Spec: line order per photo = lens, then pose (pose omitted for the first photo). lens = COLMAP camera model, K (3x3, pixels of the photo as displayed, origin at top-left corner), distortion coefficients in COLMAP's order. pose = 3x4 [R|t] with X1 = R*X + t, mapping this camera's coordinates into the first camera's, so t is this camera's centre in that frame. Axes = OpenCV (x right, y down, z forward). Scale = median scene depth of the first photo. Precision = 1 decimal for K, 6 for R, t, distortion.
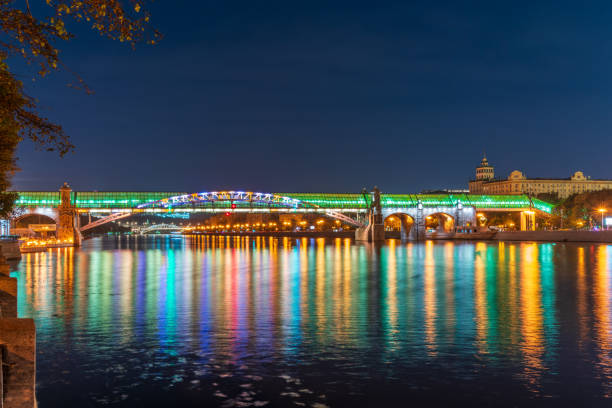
lens RADIAL K [[627.5, 0, 282.2], [0, 627.5, 205.3], [0, 0, 1]] dist [0.098491, 0.013572]
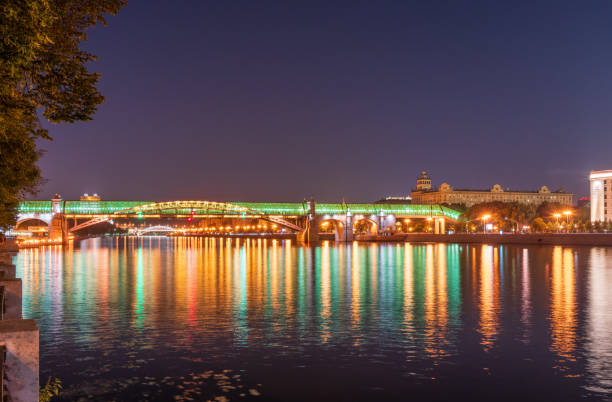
lens RADIAL K [[619.9, 0, 297.6], [0, 619.9, 201.9], [0, 0, 1]] dist [0.001360, 0.007564]
pose [[0.999774, 0.006658, 0.020191, 0.094222], [-0.006465, 0.999933, -0.009594, -0.009214], [-0.020254, 0.009462, 0.999750, -0.201481]]
